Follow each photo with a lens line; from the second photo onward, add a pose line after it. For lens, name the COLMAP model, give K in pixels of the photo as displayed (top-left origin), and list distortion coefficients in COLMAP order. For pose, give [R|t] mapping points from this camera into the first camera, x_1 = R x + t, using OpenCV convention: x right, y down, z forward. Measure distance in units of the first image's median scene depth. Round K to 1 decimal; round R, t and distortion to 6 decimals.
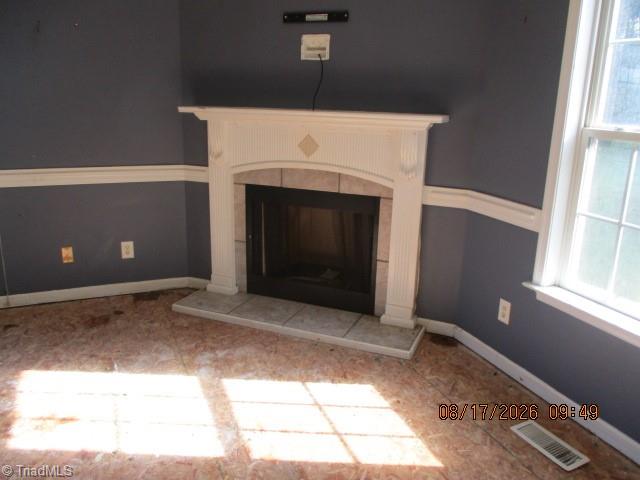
lens RADIAL K [[538.1, 0, 321.2], [0, 538.1, 241.7], [0, 0, 1]] dist [-0.015843, 0.009726]
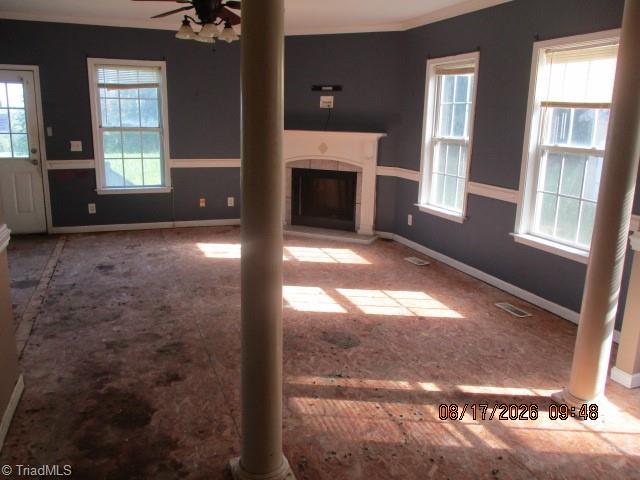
lens RADIAL K [[538.1, 0, 318.4], [0, 538.1, 241.7], [0, 0, 1]] dist [-0.015843, 0.009726]
pose [[0.999326, 0.007231, -0.035986, 0.037227], [-0.008925, 0.998848, -0.047143, 0.292869], [0.035604, 0.047433, 0.998240, -1.104408]]
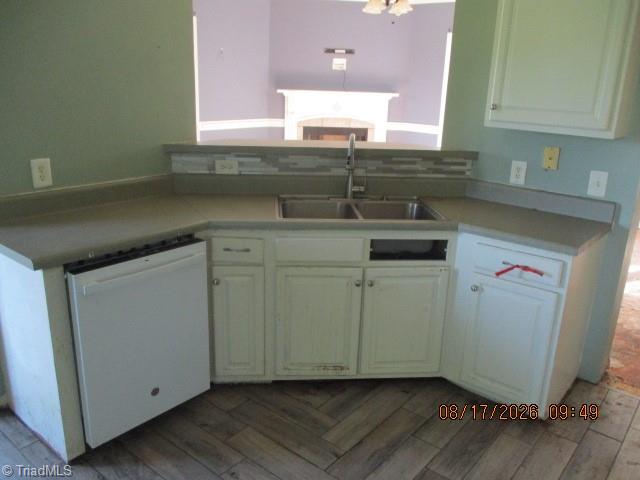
lens RADIAL K [[538.1, 0, 320.8], [0, 538.1, 237.1], [0, 0, 1]] dist [-0.015843, 0.009726]
pose [[0.881451, -0.131528, 0.453592, -1.230495], [0.110361, 0.991210, 0.072960, 0.199532], [-0.459201, -0.014252, 0.888218, -1.031375]]
